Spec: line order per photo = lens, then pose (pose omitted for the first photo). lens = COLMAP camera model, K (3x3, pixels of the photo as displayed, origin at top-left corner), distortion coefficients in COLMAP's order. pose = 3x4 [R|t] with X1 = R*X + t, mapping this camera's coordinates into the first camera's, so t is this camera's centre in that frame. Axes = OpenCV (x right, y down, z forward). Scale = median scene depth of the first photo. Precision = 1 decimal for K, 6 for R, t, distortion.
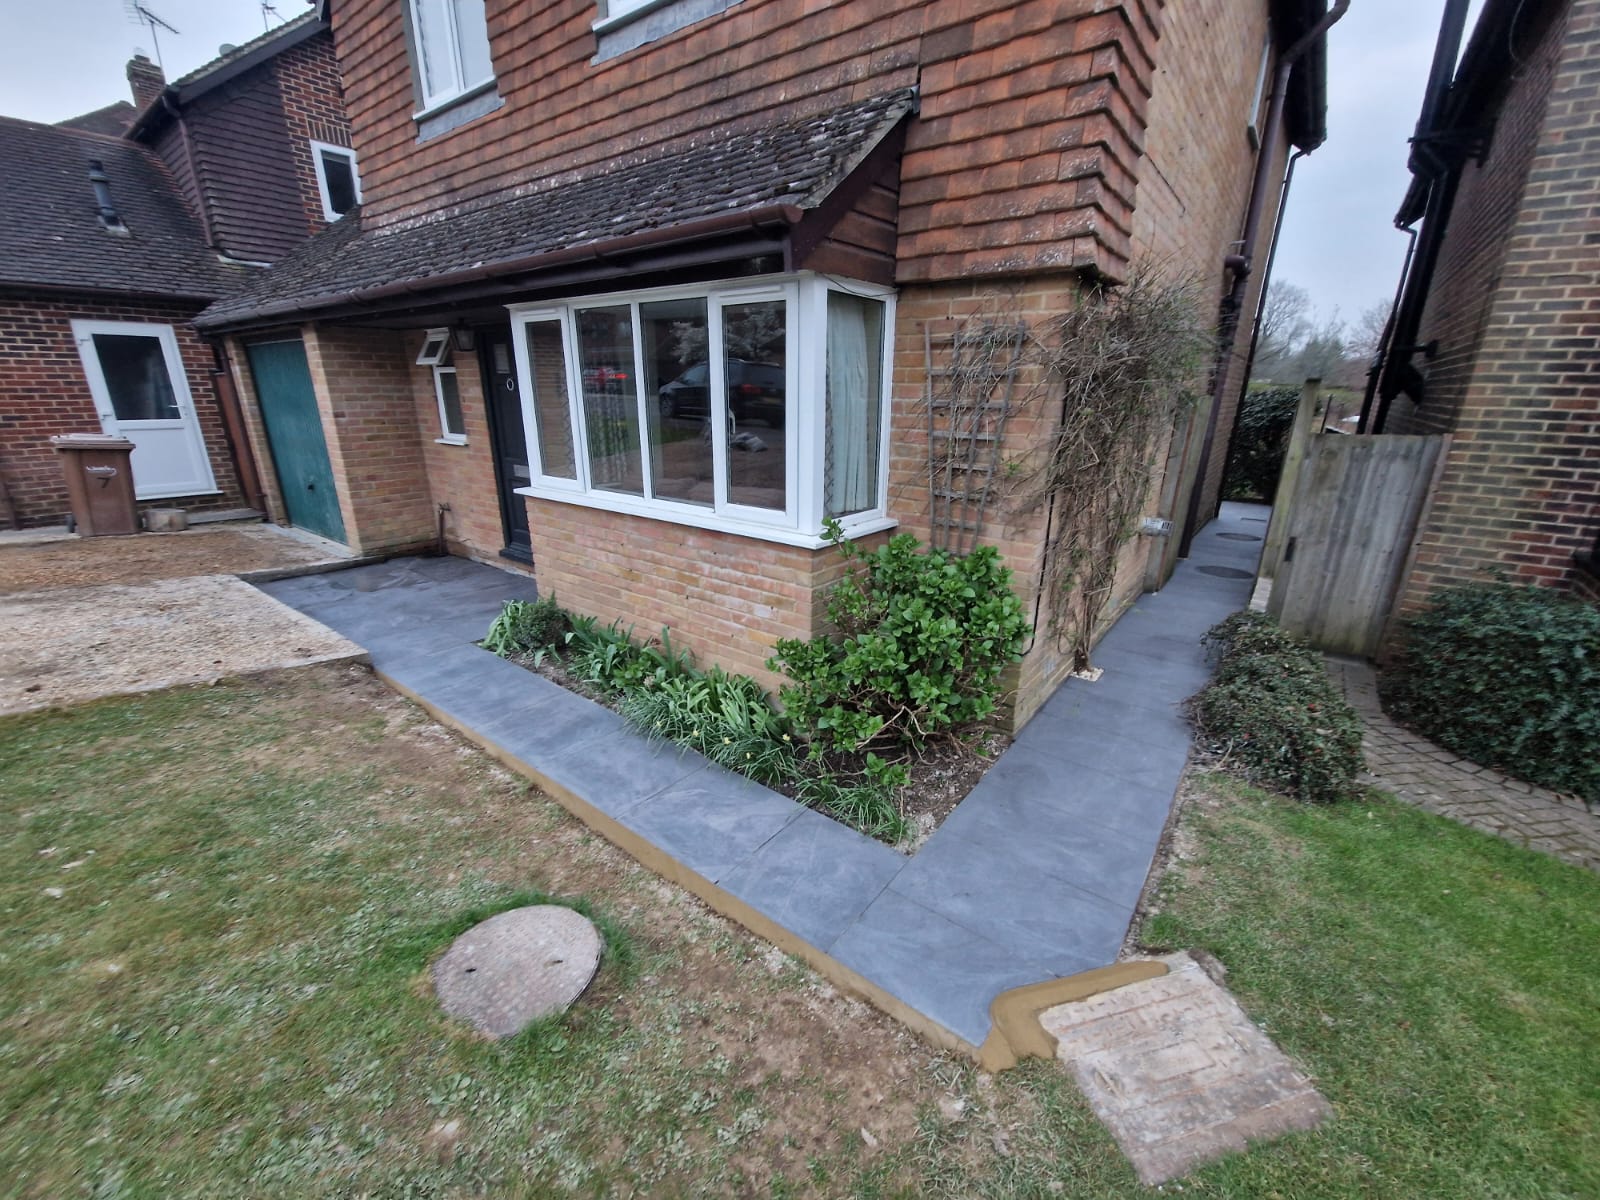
lens RADIAL K [[632.0, 0, 791.5], [0, 632.0, 594.3], [0, 0, 1]] dist [-0.001876, -0.000131]
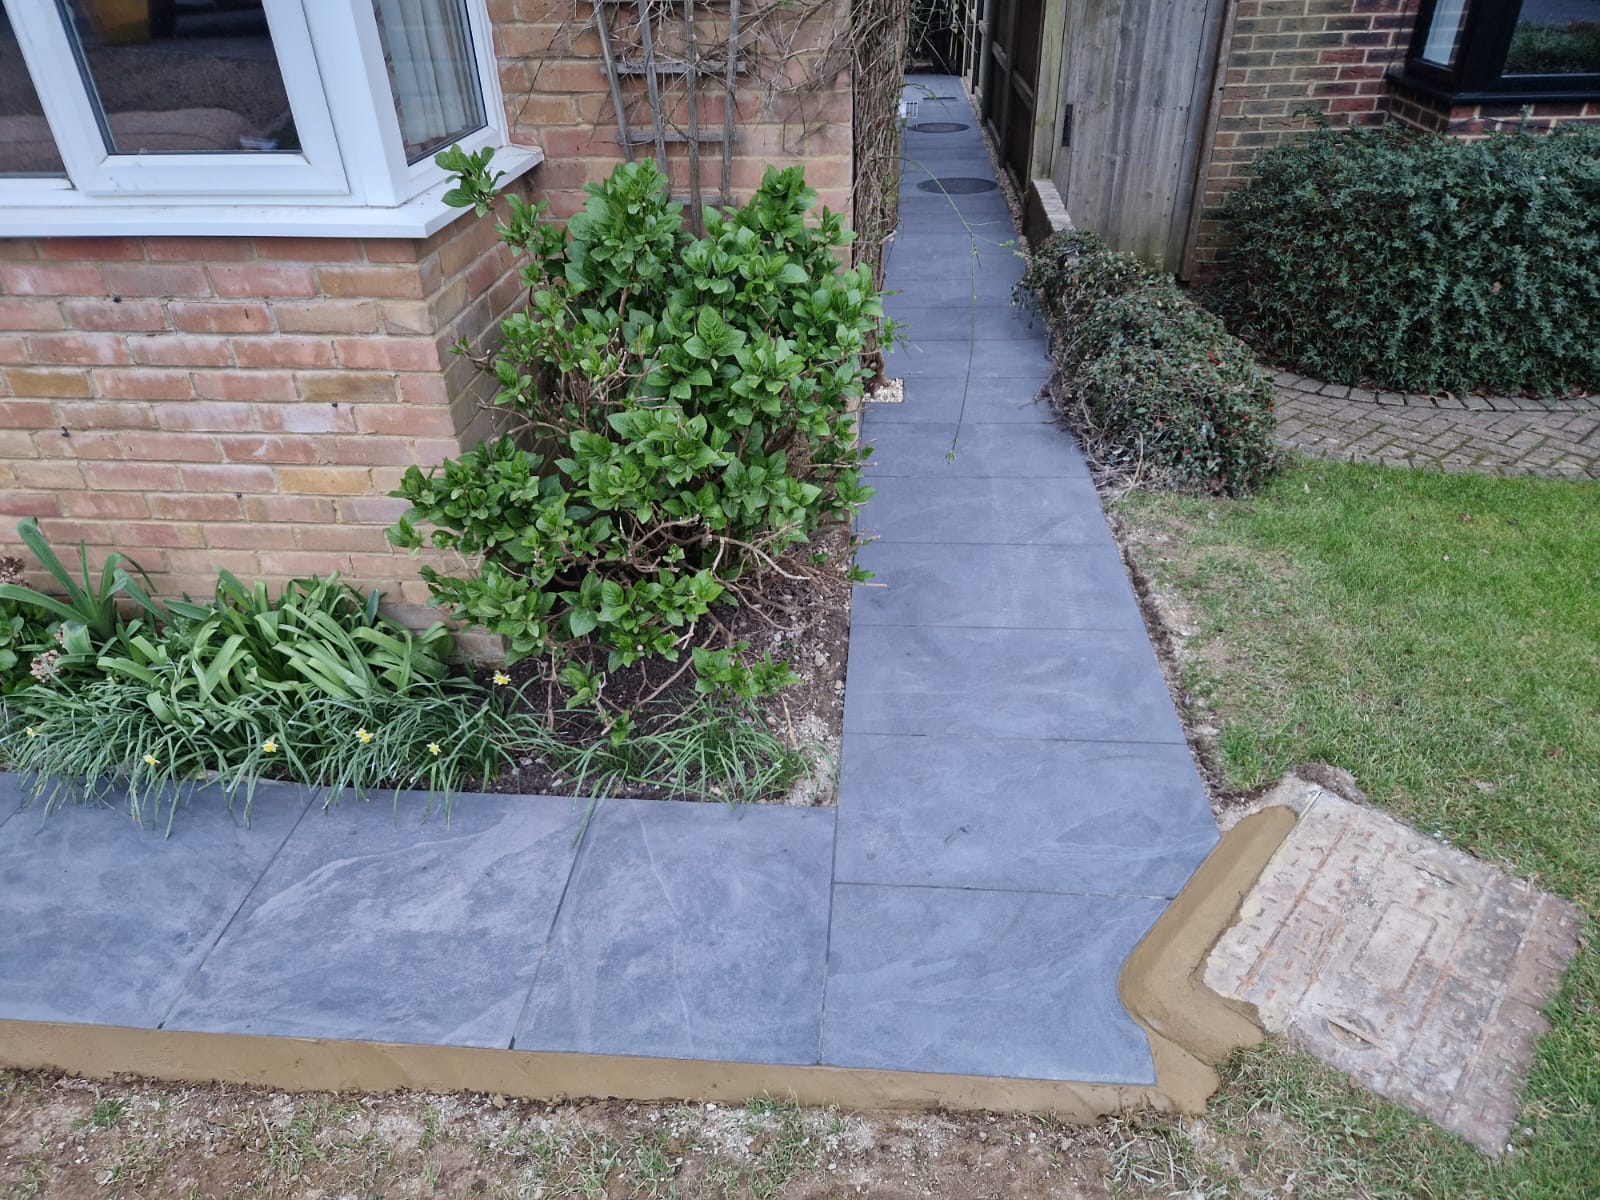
lens RADIAL K [[1053.4, 0, 793.5], [0, 1053.4, 600.2], [0, 0, 1]] dist [0.080571, -0.068582]
pose [[0.840058, -0.321579, 0.436910, -0.128985], [0.198679, 0.931785, 0.303816, -0.013622], [-0.504807, -0.168418, 0.846644, 0.230758]]
